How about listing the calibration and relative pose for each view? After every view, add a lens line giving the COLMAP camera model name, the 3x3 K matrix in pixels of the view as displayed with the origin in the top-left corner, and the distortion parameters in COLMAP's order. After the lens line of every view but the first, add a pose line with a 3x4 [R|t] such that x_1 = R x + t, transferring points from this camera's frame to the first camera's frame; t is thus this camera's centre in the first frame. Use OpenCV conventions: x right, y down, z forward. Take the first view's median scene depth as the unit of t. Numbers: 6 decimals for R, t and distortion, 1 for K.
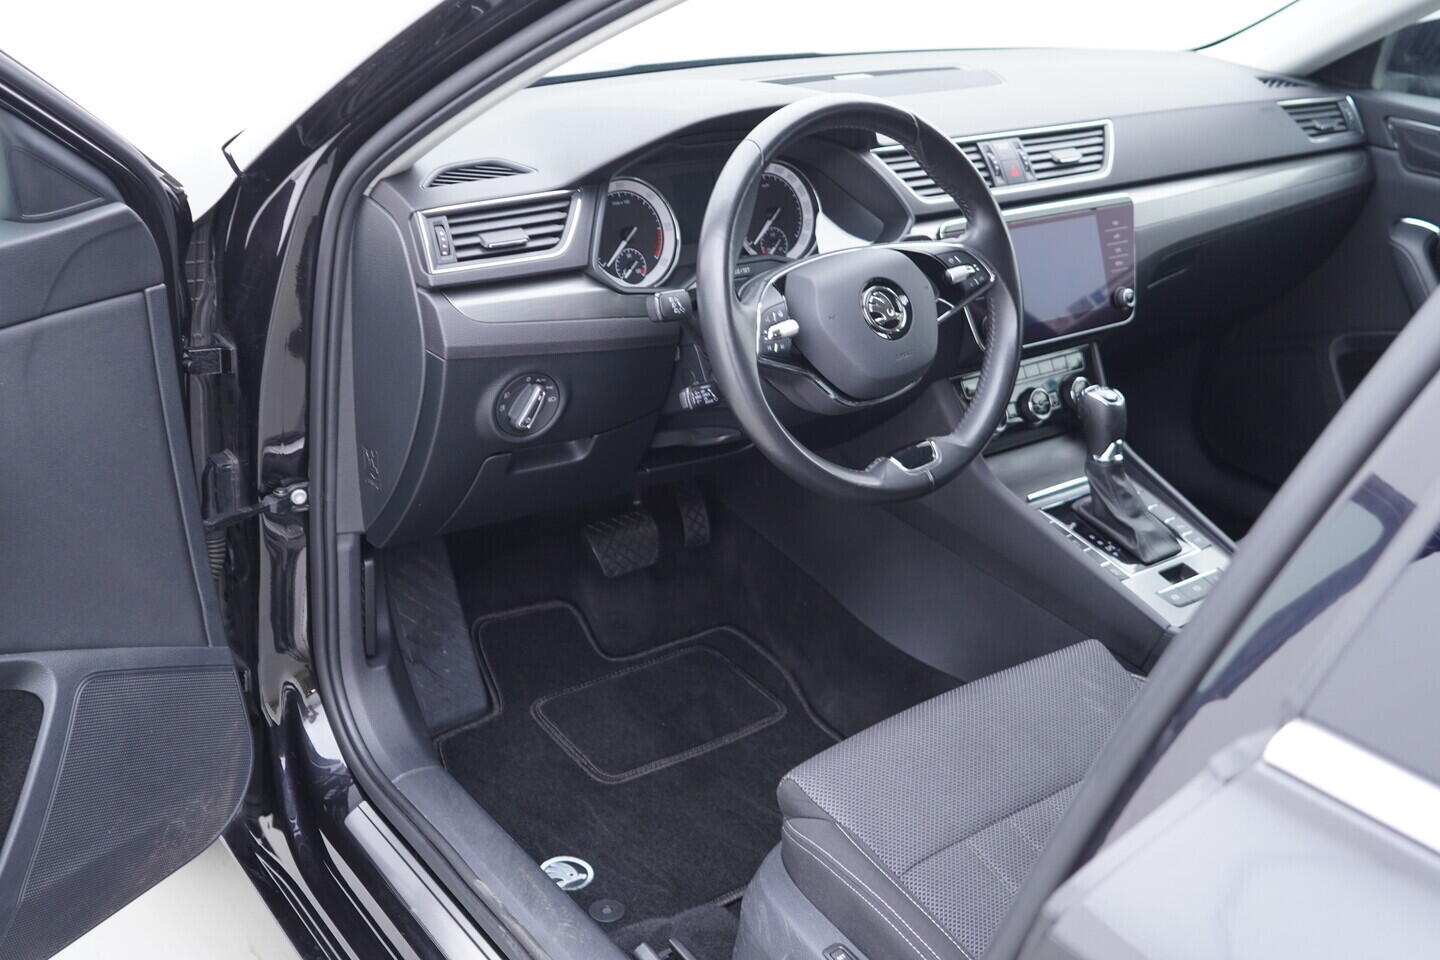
lens RADIAL K [[1521.2, 0, 720.0], [0, 1521.2, 480.0], [0, 0, 1]] dist [-0.007480, 0.034522]
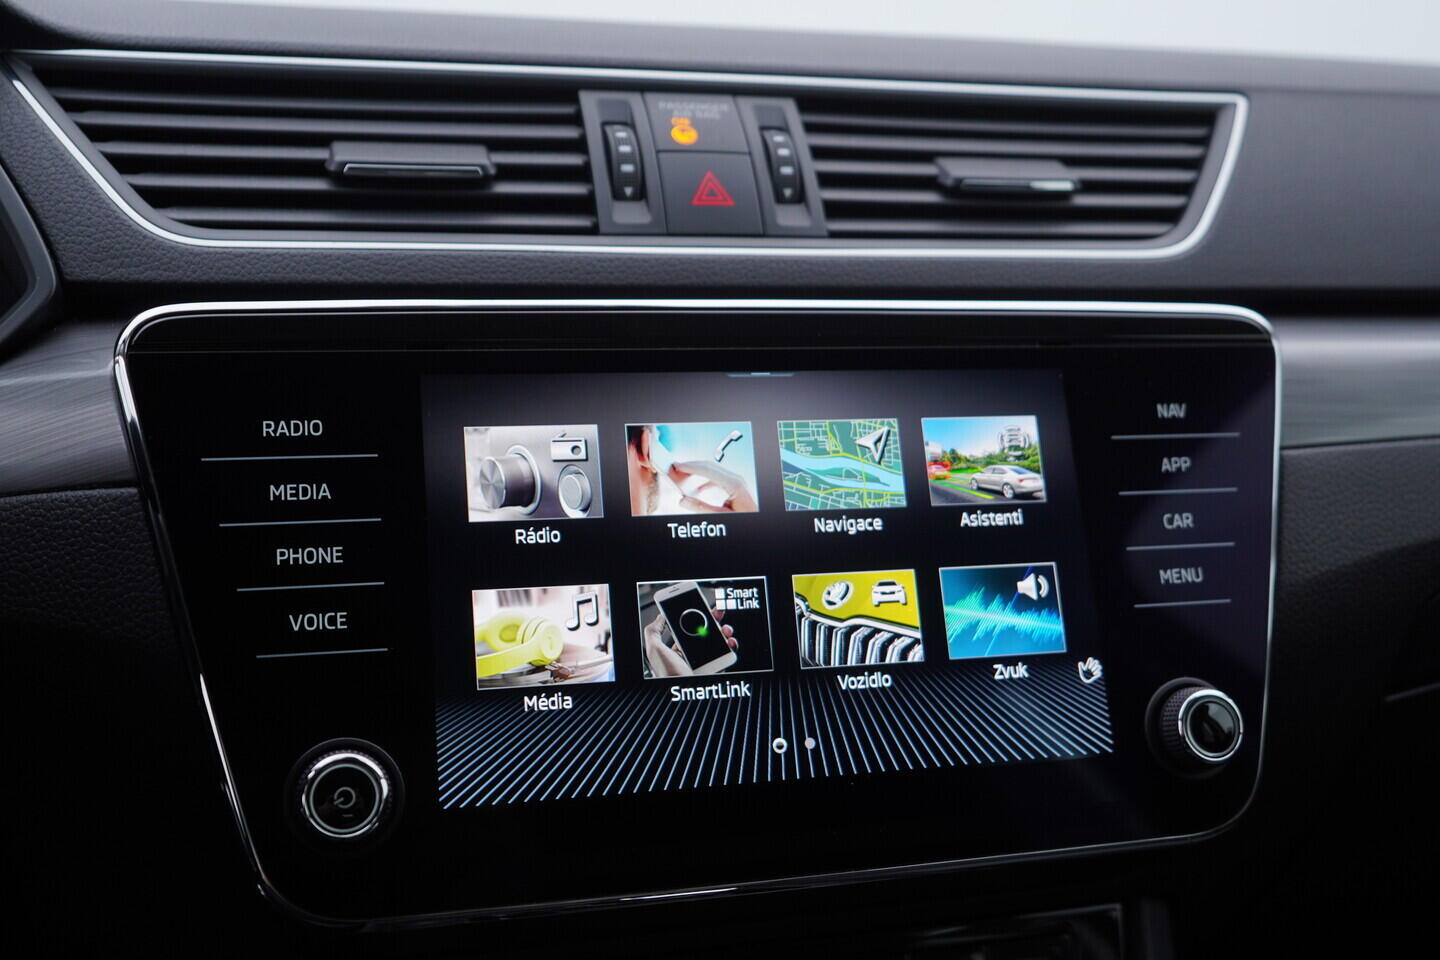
lens RADIAL K [[1506.7, 0, 720.0], [0, 1506.7, 480.0], [0, 0, 1]] dist [-0.006342, 0.002514]
pose [[0.928177, 0.027494, -0.371122, 0.302521], [-0.125364, 0.962078, -0.242260, -0.098232], [0.350387, 0.271386, 0.896425, 0.817247]]
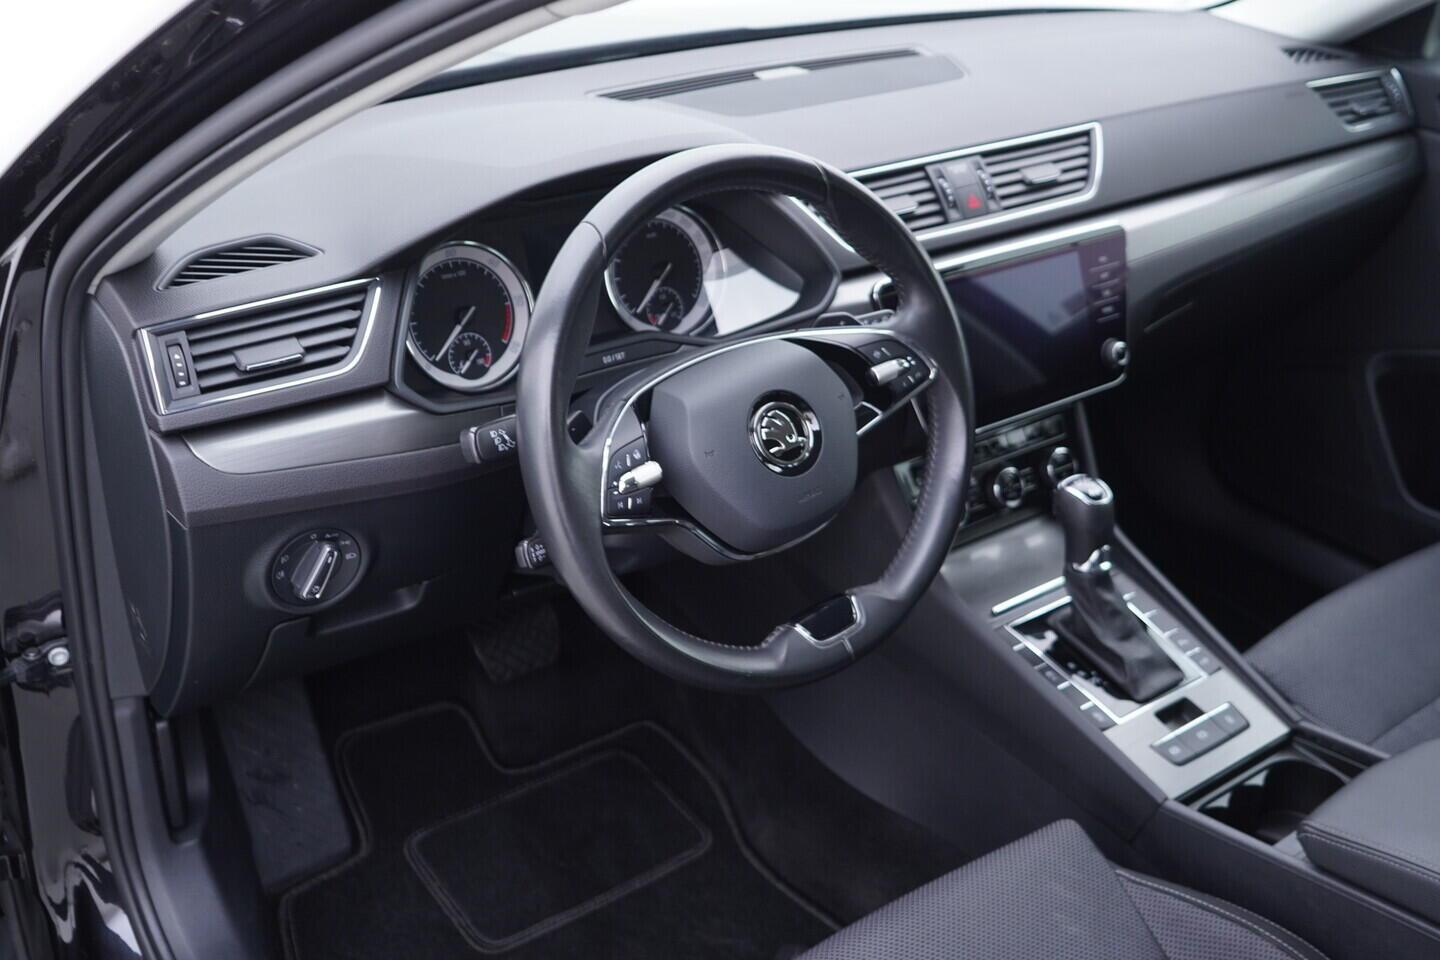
lens RADIAL K [[1521.2, 0, 720.0], [0, 1521.2, 480.0], [0, 0, 1]] dist [-0.007480, 0.034522]
pose [[0.999763, -0.017100, -0.013500, 0.072835], [0.017950, 0.997686, 0.065574, -0.117034], [0.012348, -0.065801, 0.997756, 0.207262]]
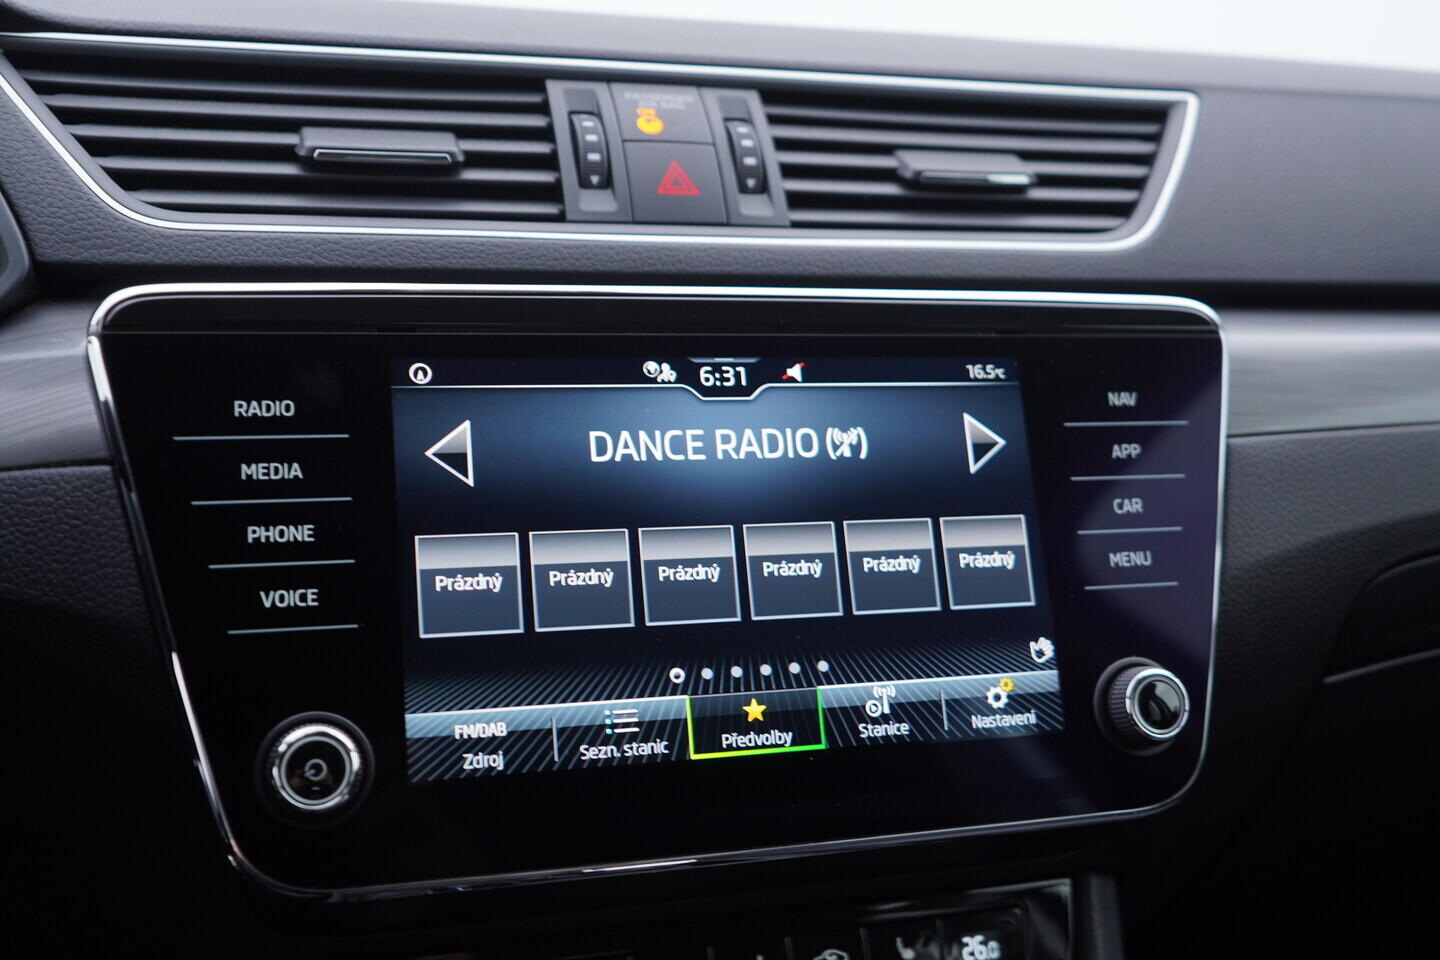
lens RADIAL K [[1506.7, 0, 720.0], [0, 1506.7, 480.0], [0, 0, 1]] dist [-0.006342, 0.002514]
pose [[0.938539, 0.034894, -0.343405, 0.303393], [-0.124012, 0.962539, -0.241123, -0.095238], [0.322127, 0.268890, 0.907707, 0.812201]]
